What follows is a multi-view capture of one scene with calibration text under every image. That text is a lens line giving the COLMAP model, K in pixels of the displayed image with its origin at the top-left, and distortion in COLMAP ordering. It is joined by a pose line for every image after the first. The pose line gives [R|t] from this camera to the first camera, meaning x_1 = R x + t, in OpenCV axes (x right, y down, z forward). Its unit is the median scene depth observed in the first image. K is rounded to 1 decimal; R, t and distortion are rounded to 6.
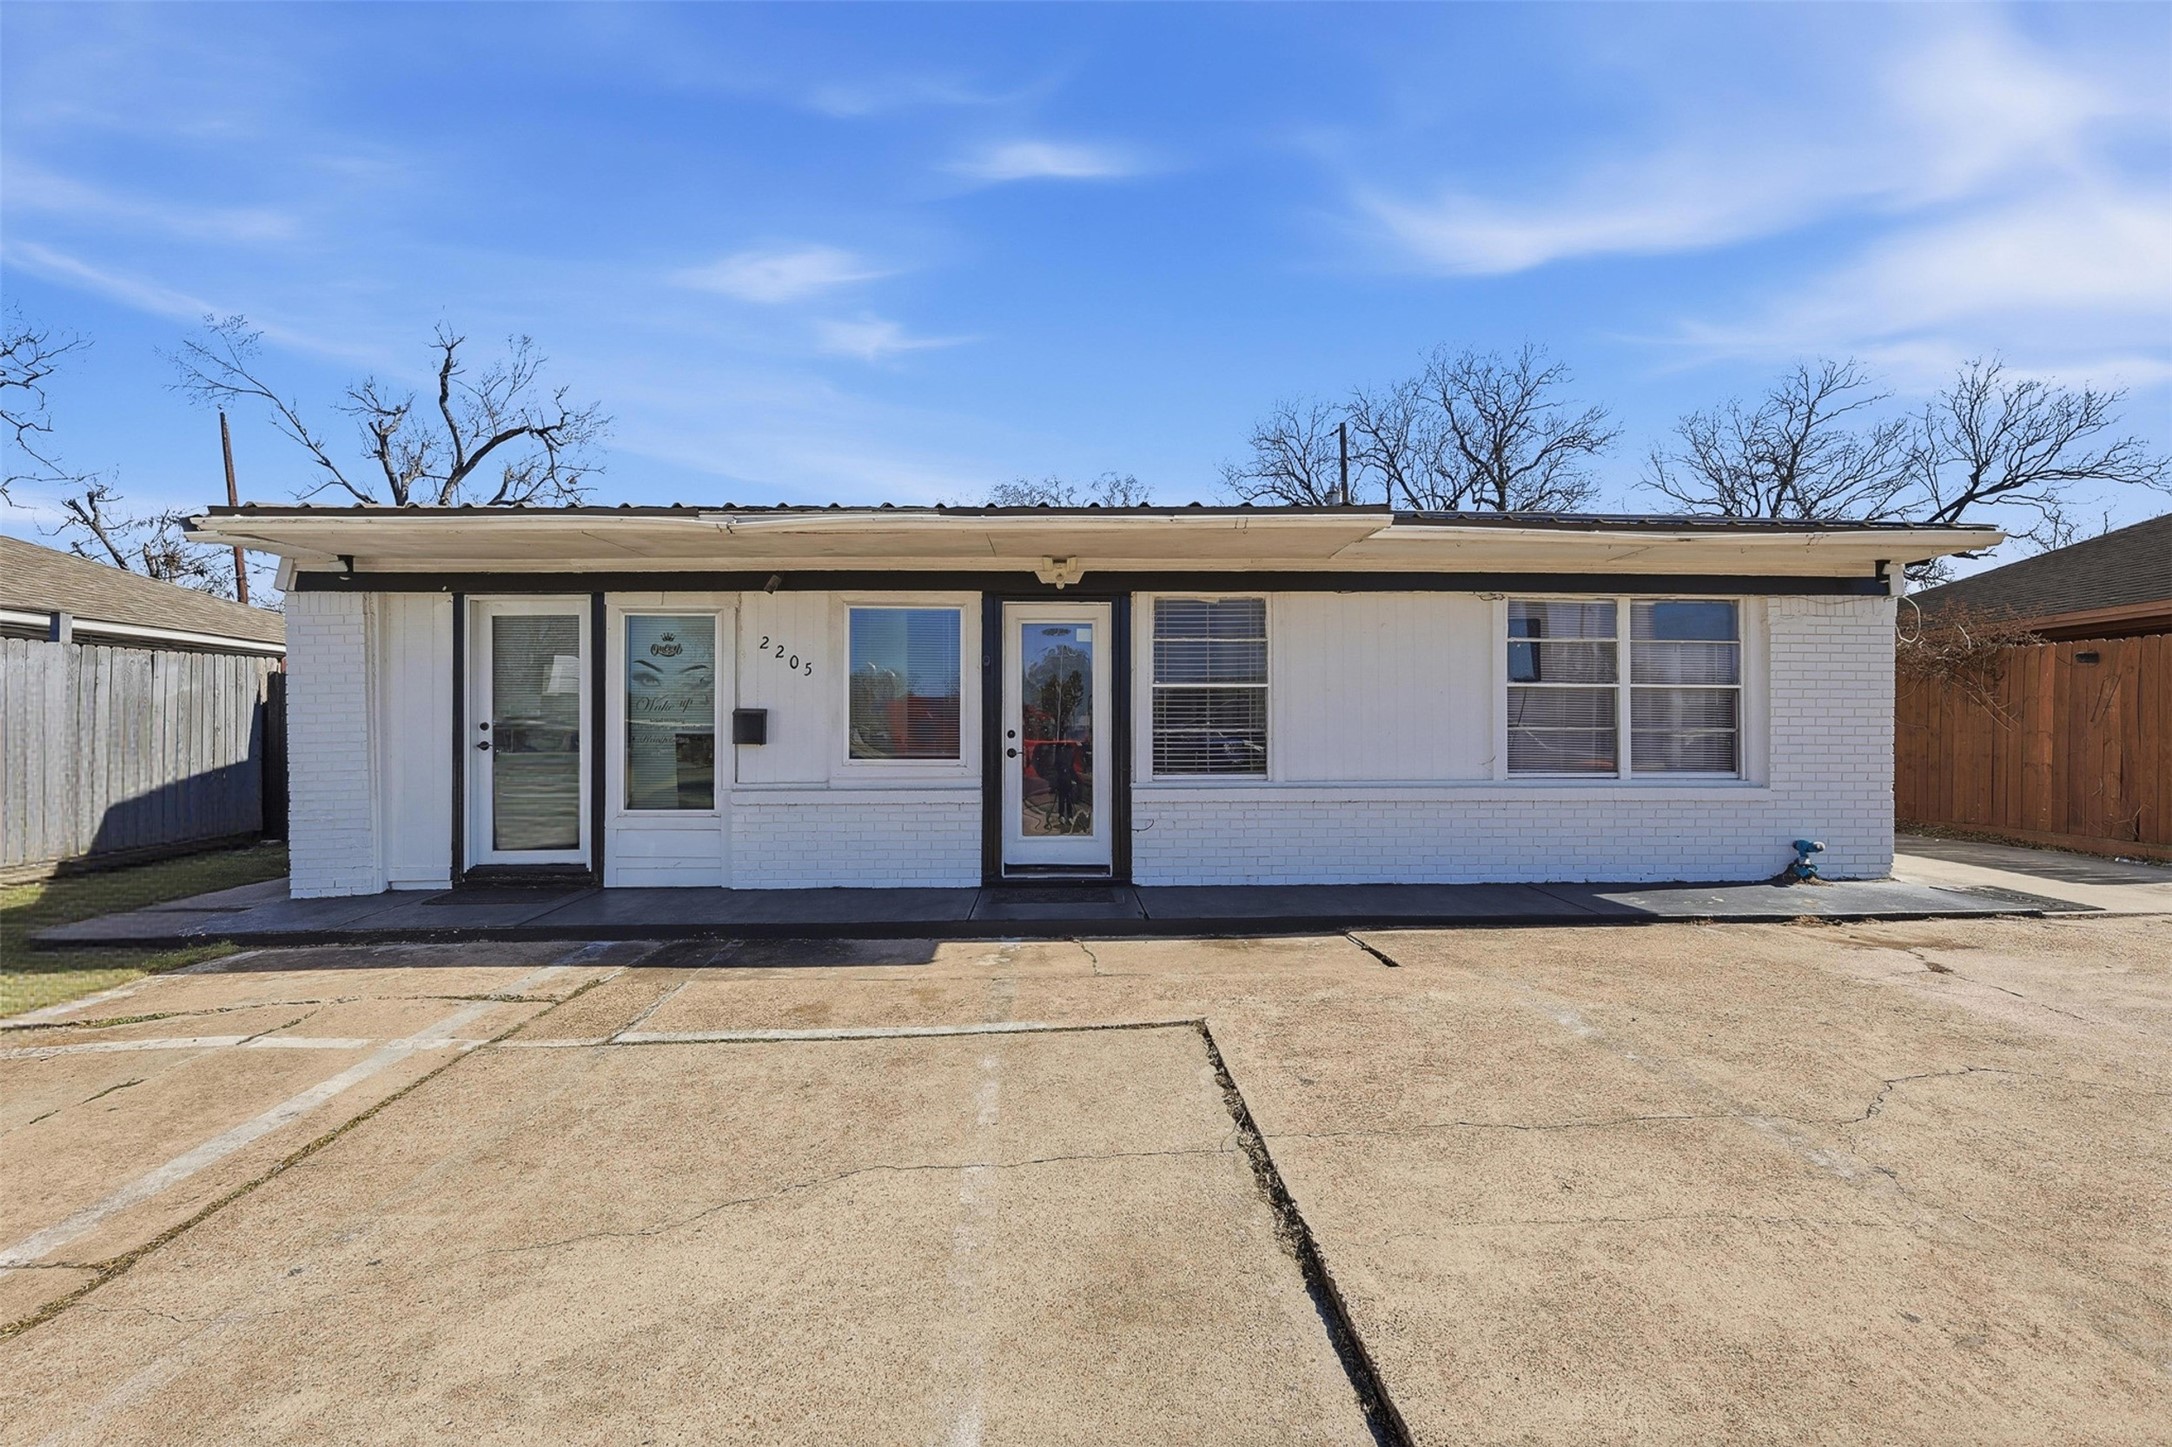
lens RADIAL K [[938.5, 0, 1096.4], [0, 938.5, 729.0], [0, 0, 1]] dist [0.003440, 0.000041]
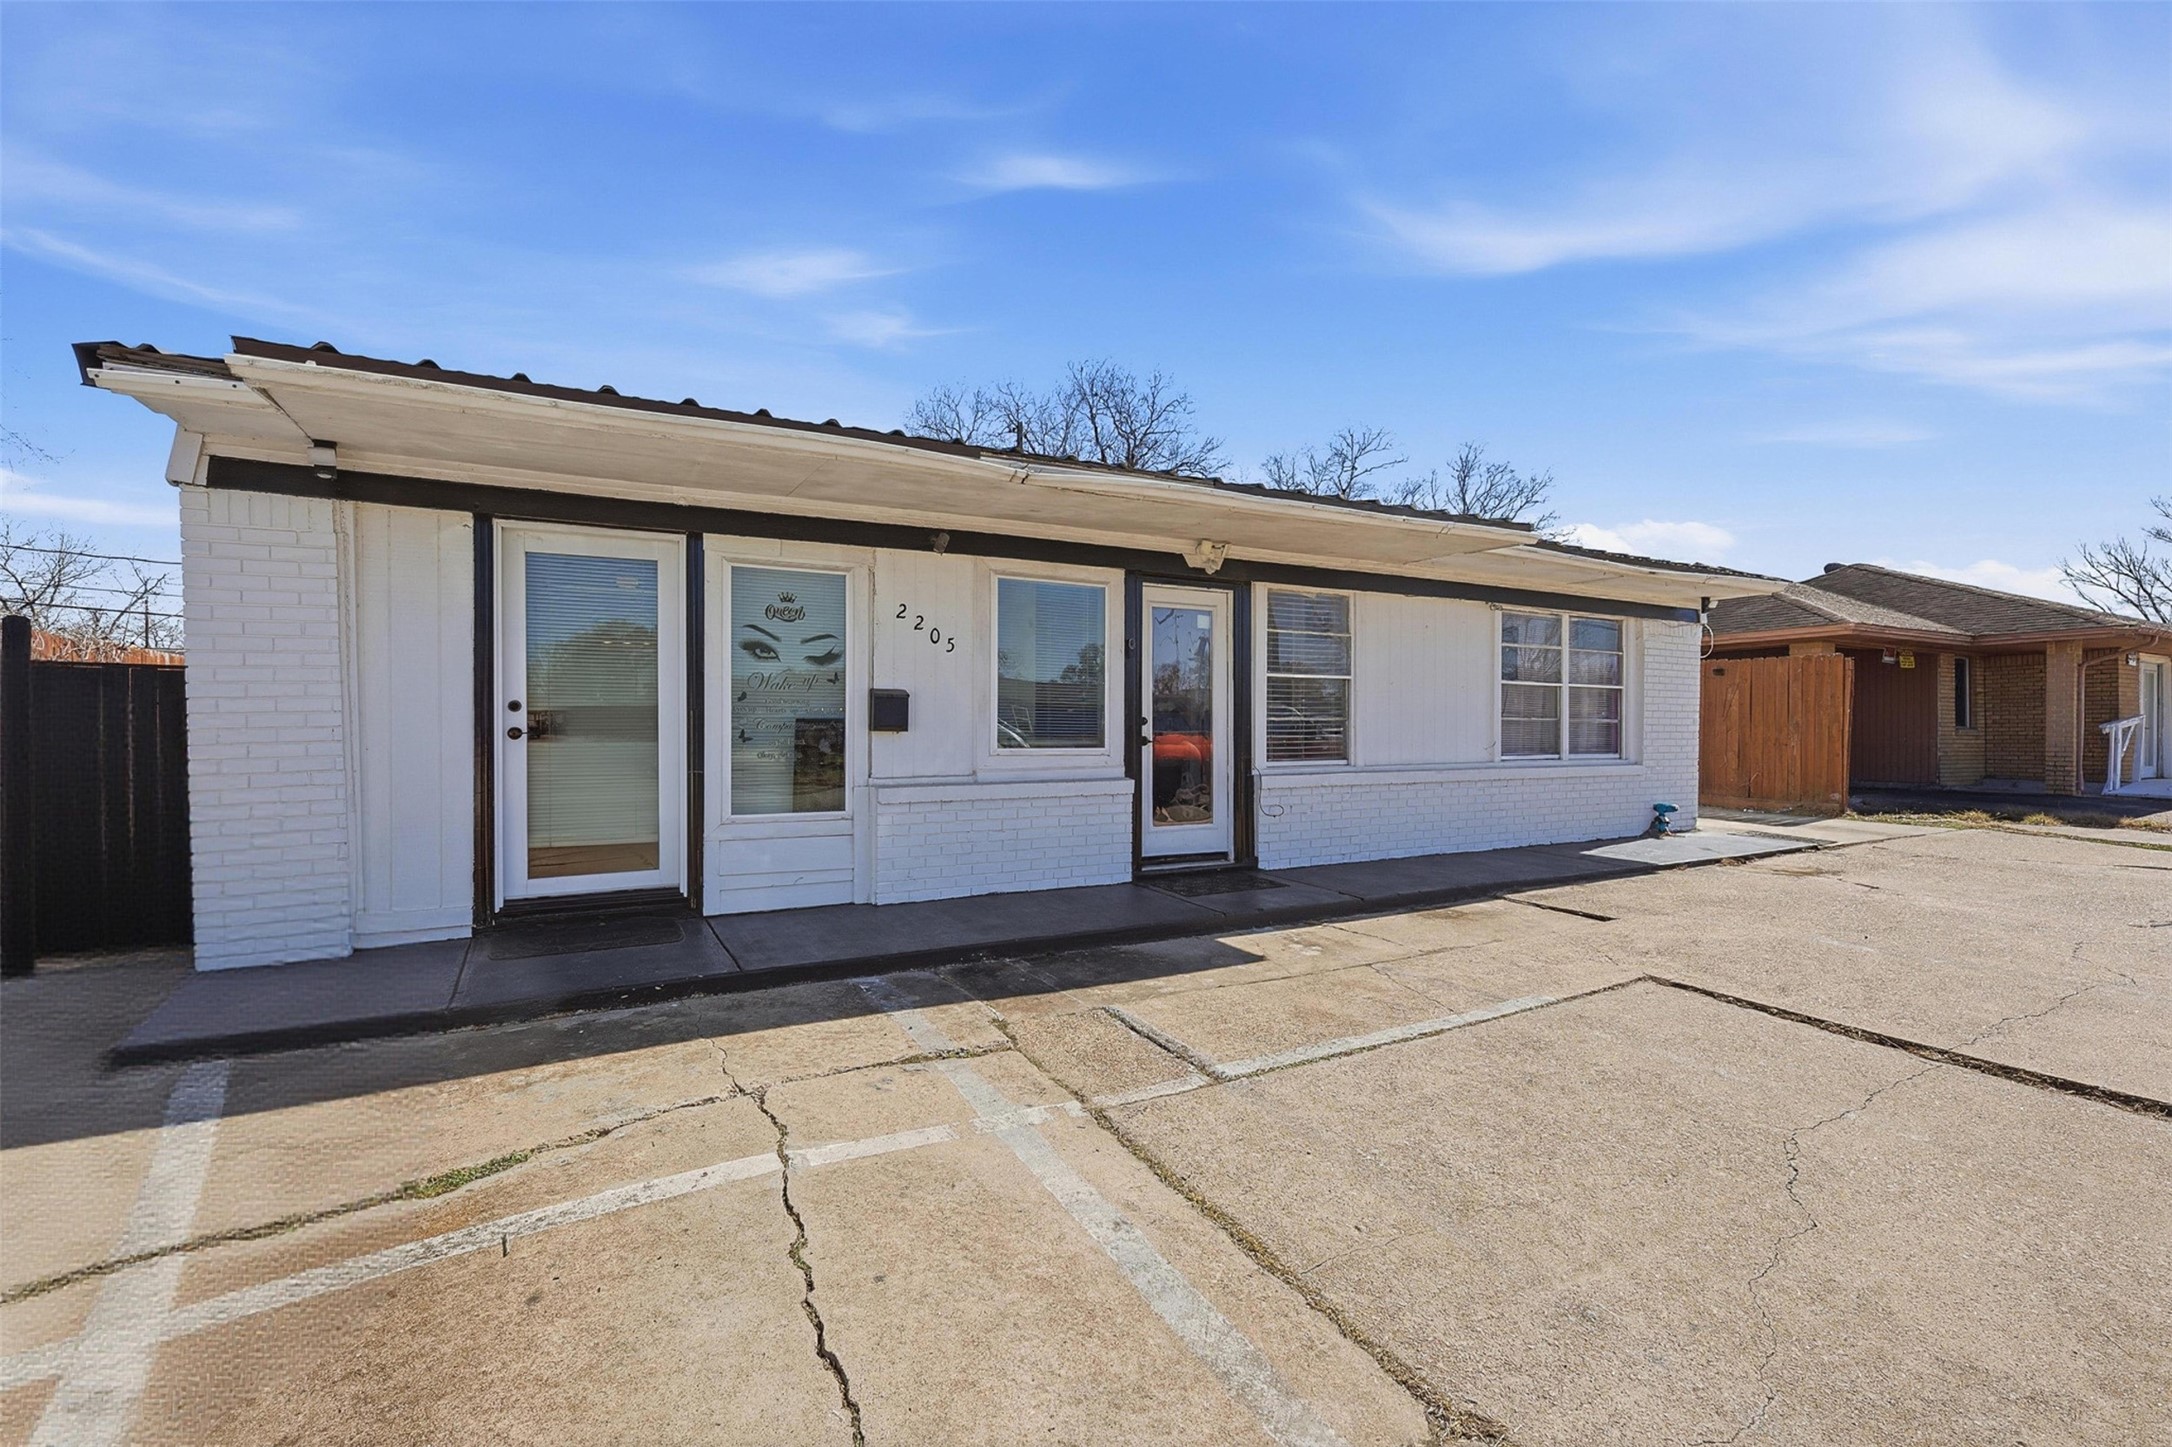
lens RADIAL K [[938.5, 0, 1096.4], [0, 938.5, 729.0], [0, 0, 1]] dist [0.003440, 0.000041]
pose [[0.898100, 0.001722, 0.439788, -0.568882], [-0.007044, 0.999920, 0.010469, 0.004046], [-0.439735, -0.012500, 0.898041, 0.163054]]
